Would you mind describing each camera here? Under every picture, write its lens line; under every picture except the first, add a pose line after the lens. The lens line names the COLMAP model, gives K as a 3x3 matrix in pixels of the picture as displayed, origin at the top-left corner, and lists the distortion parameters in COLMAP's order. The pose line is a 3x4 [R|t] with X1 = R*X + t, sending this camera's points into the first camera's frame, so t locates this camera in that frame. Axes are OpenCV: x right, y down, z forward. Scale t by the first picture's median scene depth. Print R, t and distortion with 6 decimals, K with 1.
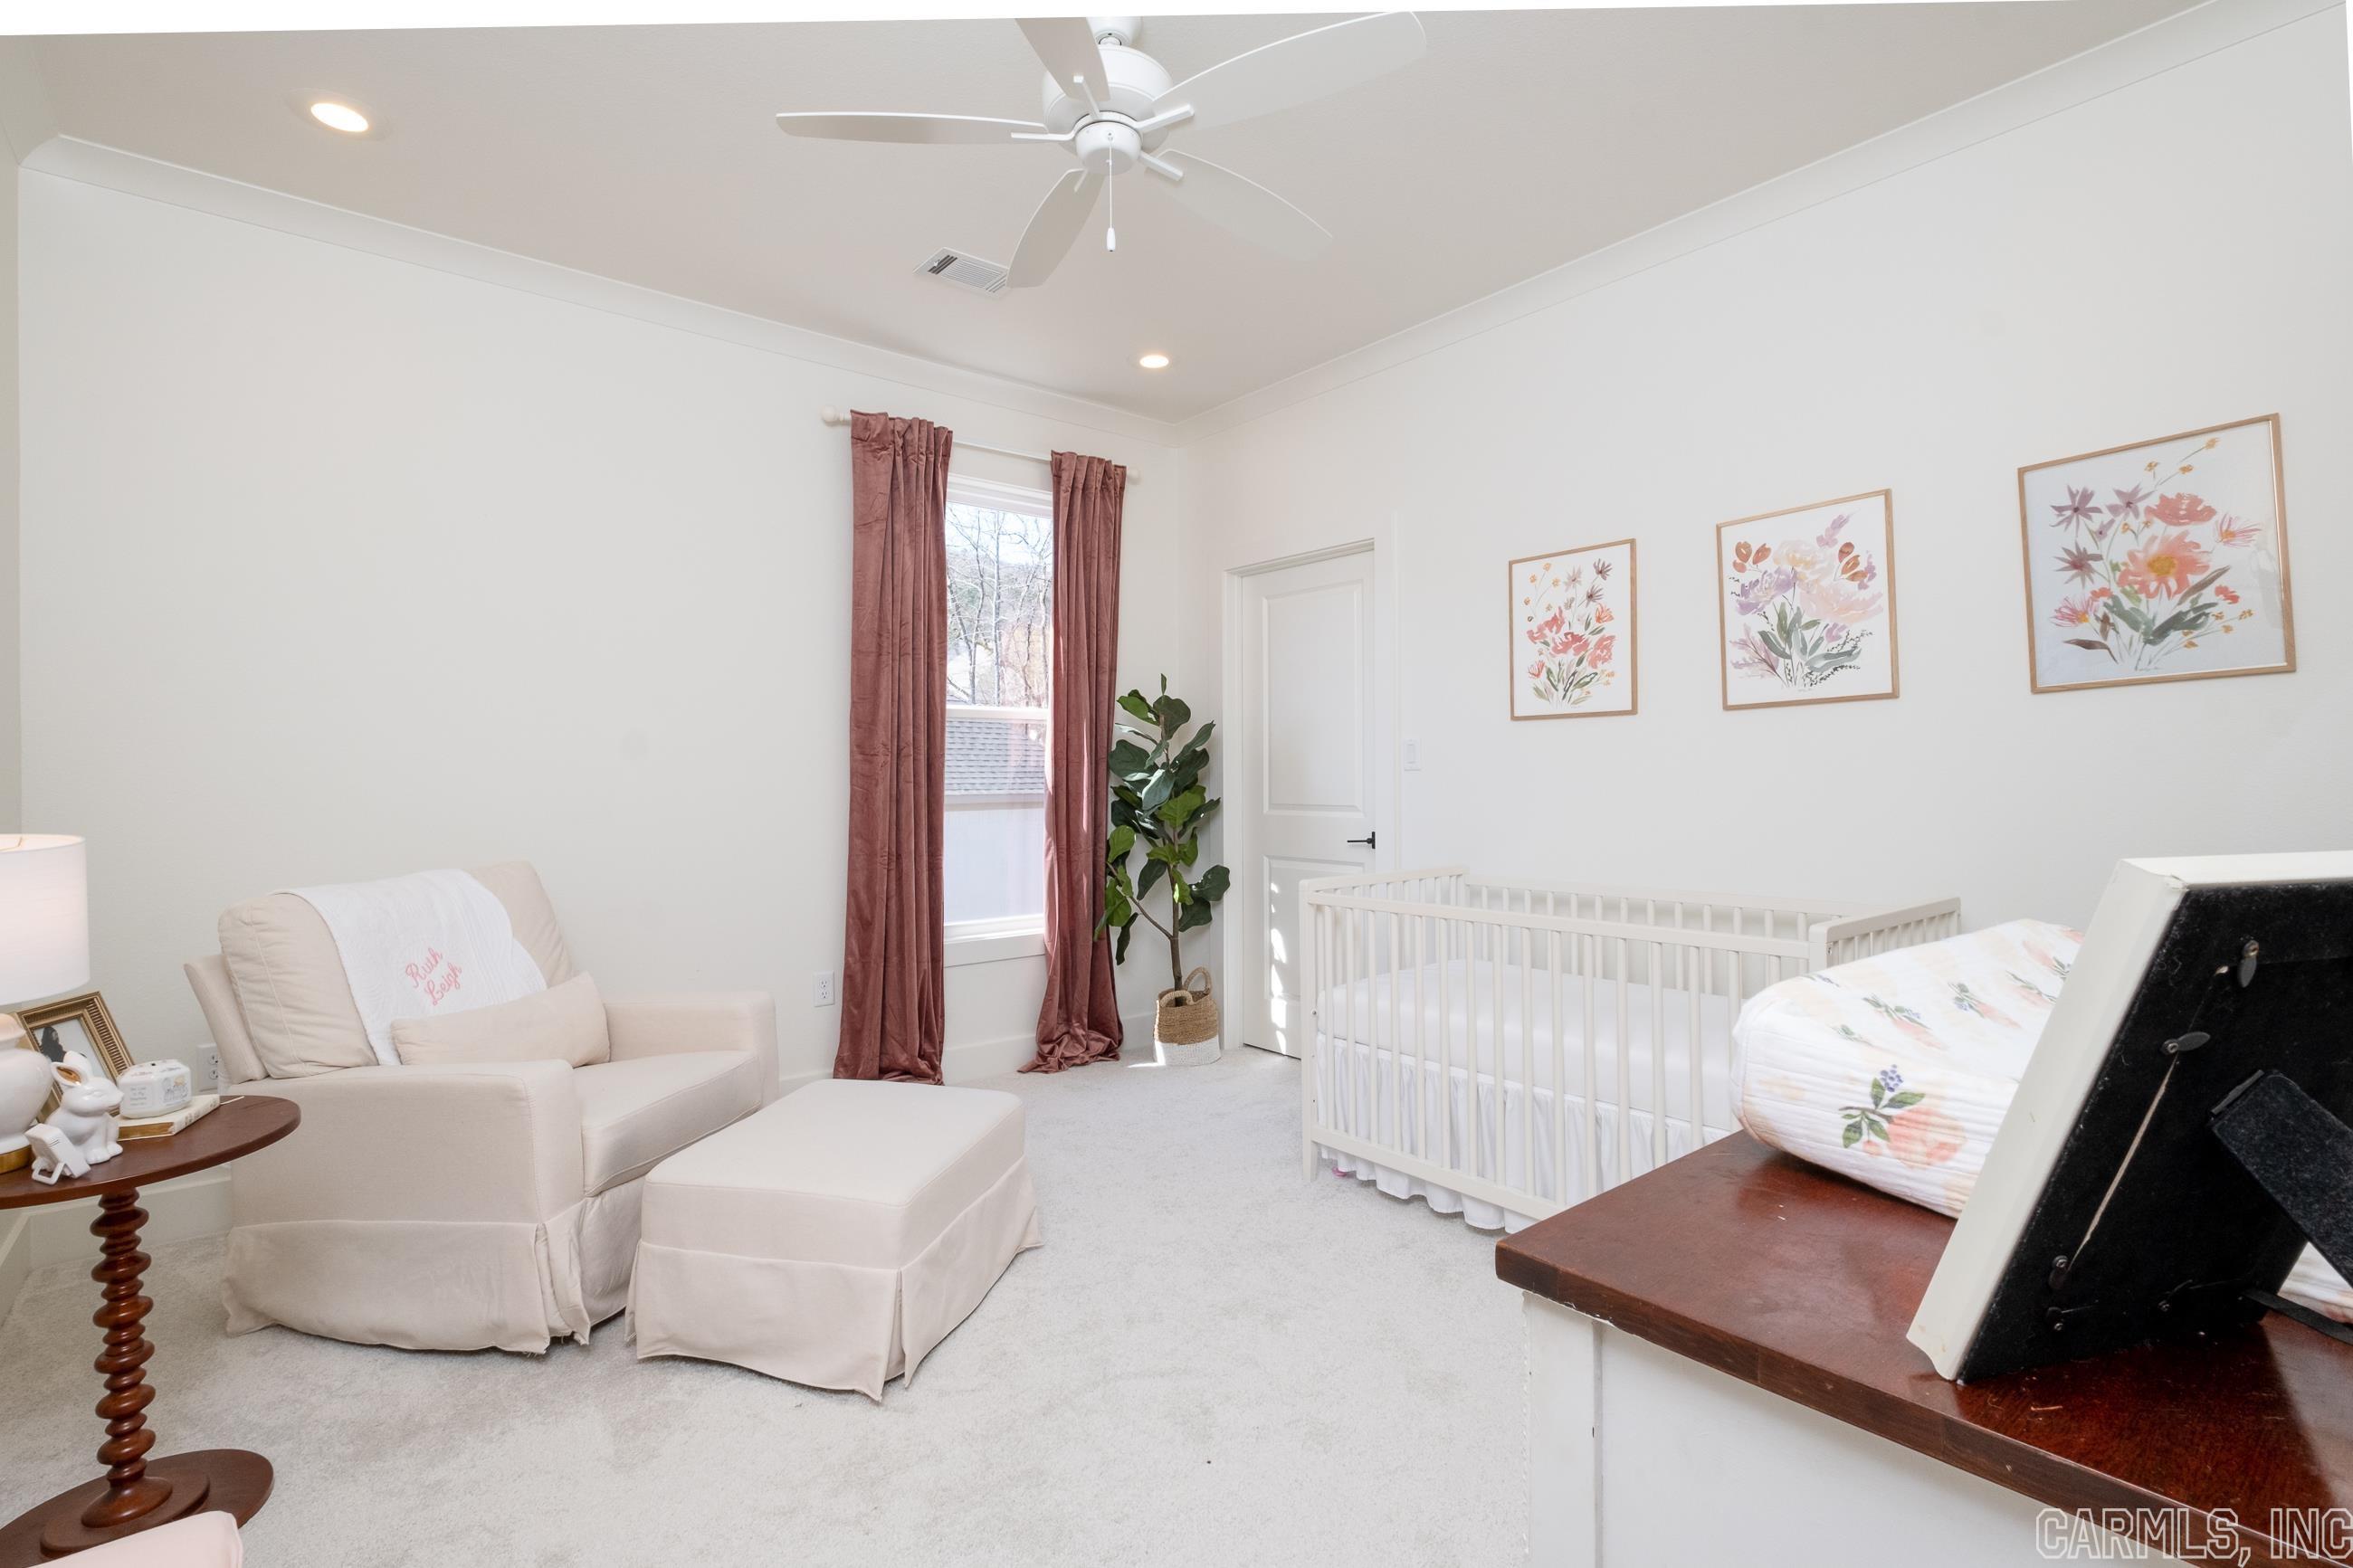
lens RADIAL K [[1059.0, 0, 1176.5], [0, 1059.0, 784.0], [0, 0, 1]] dist [0.000631, 0.000081]
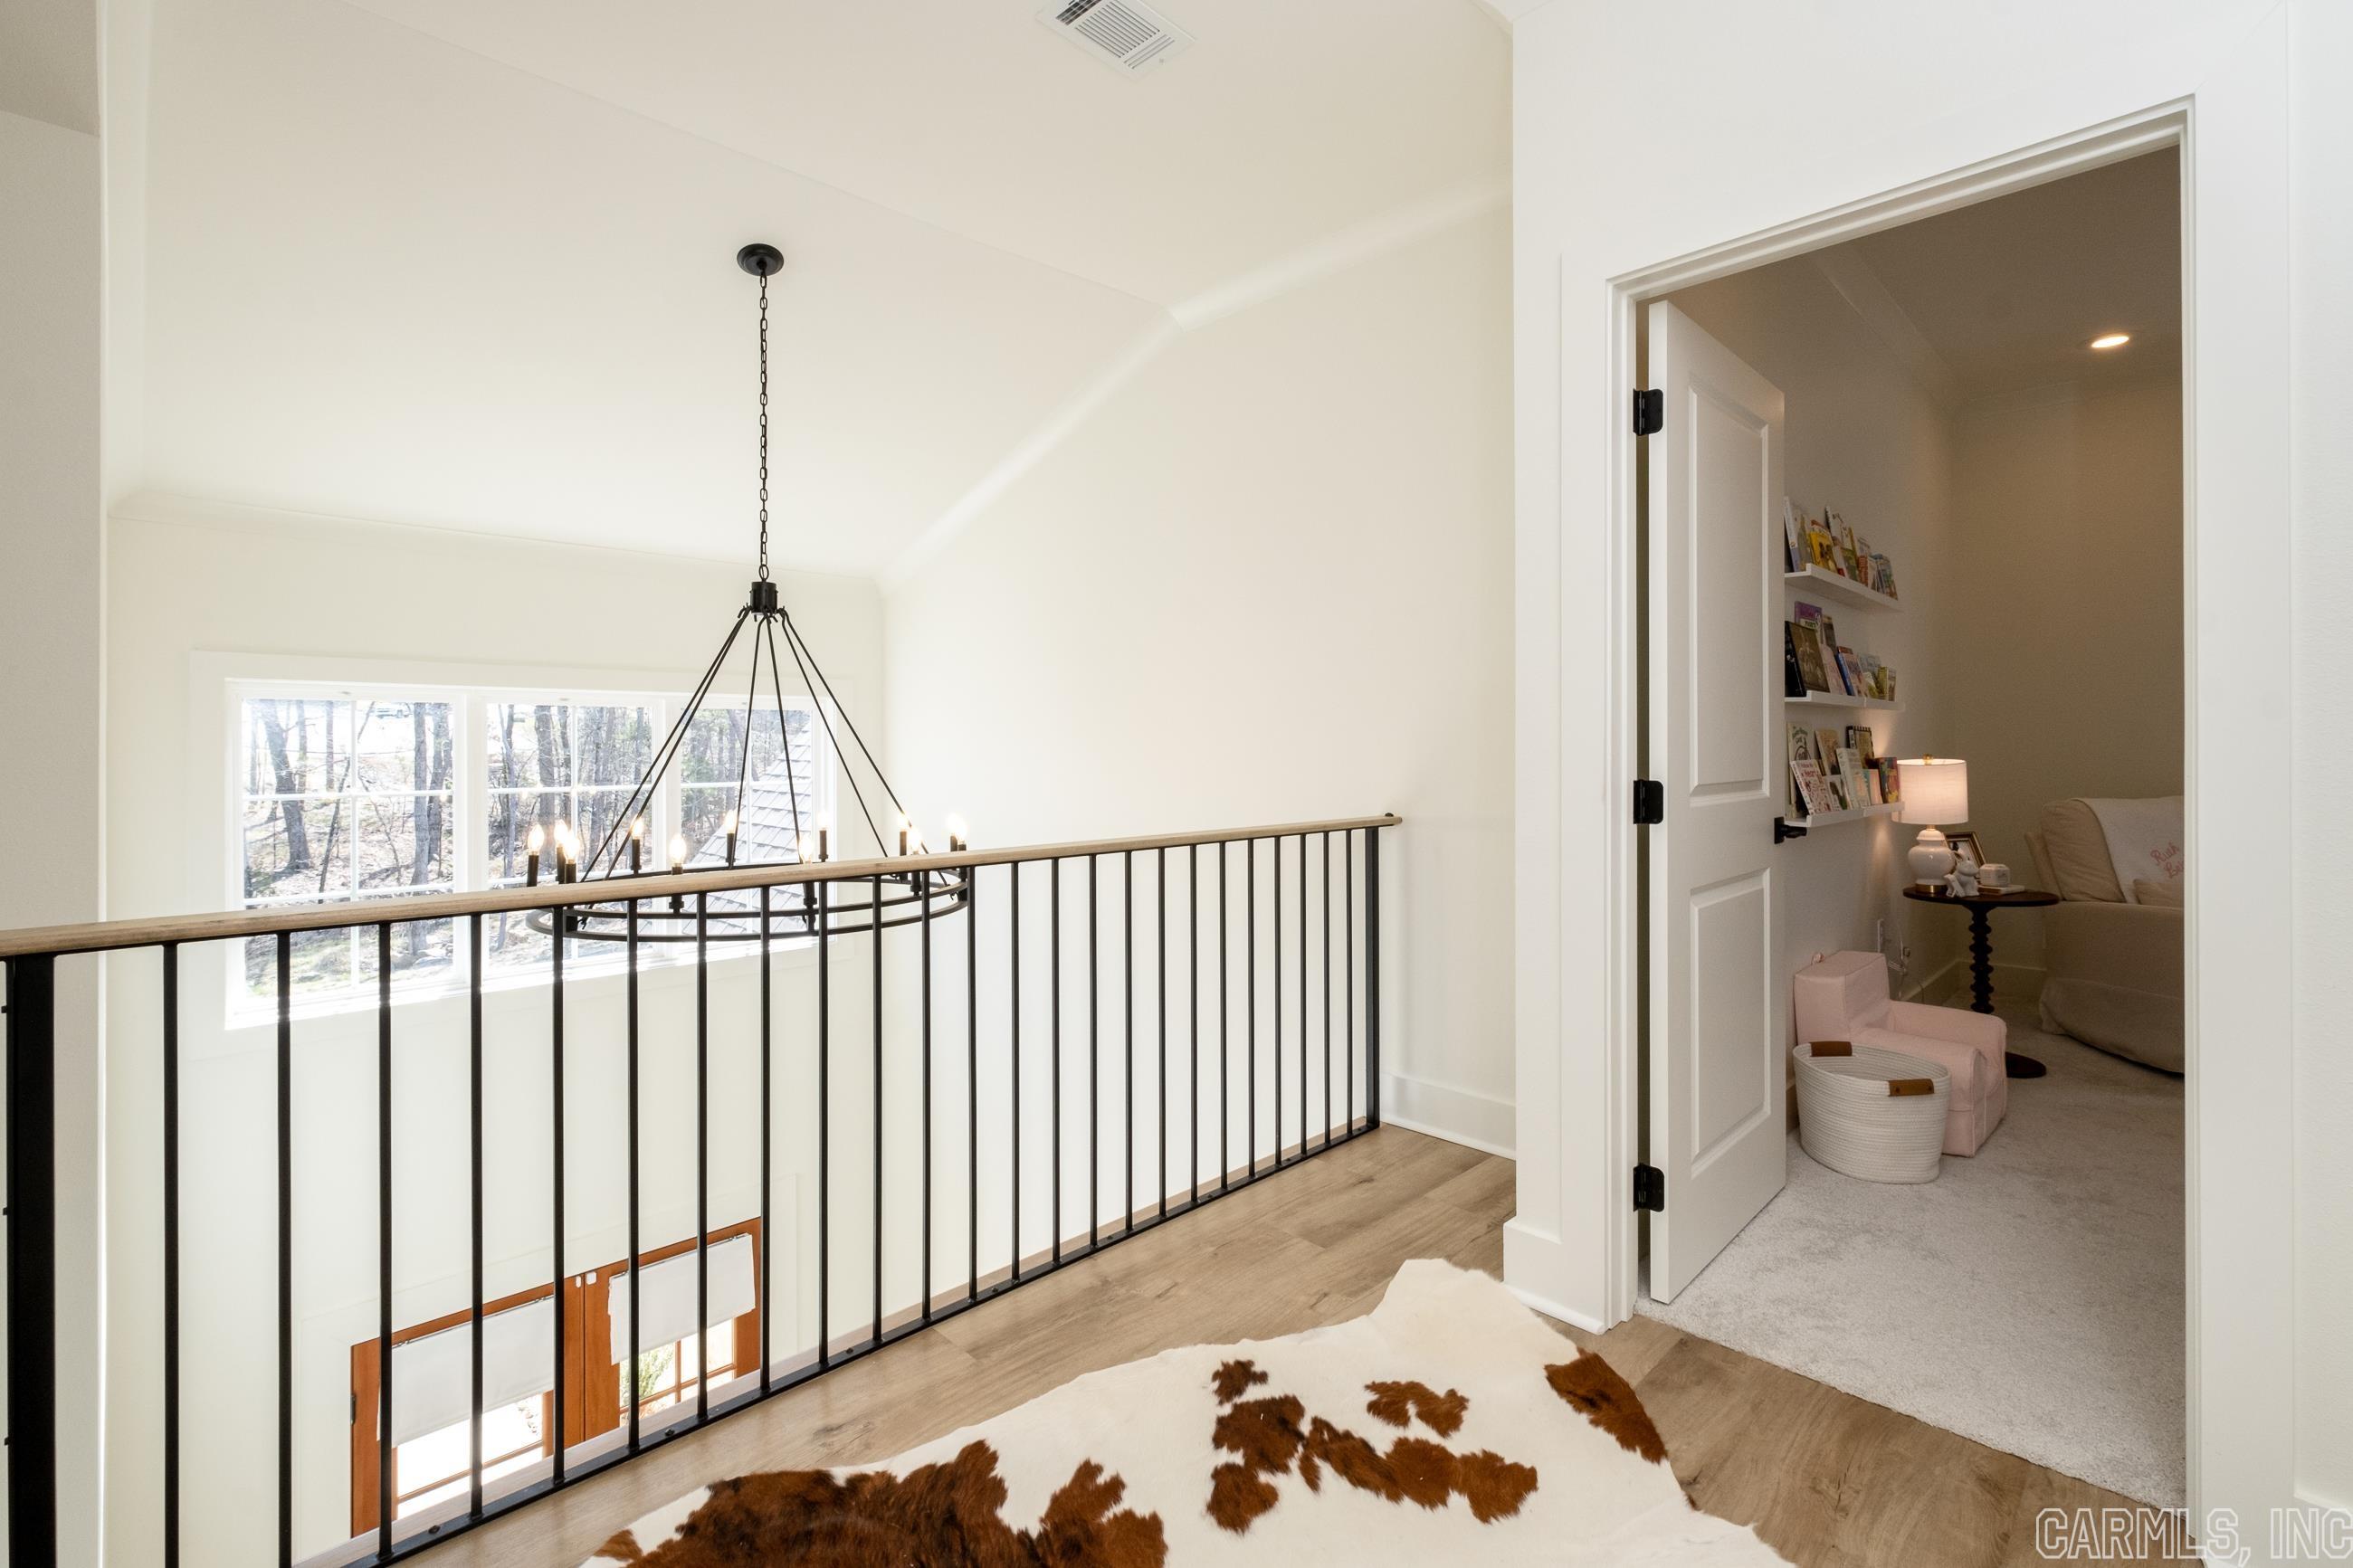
lens RADIAL K [[1059.0, 0, 1176.5], [0, 1059.0, 784.0], [0, 0, 1]] dist [0.000631, 0.000081]
pose [[0.092397, 0.023907, -0.995435, 1.119624], [0.022789, 0.999399, 0.026117, -0.004030], [0.995461, -0.025098, 0.091797, -0.938205]]
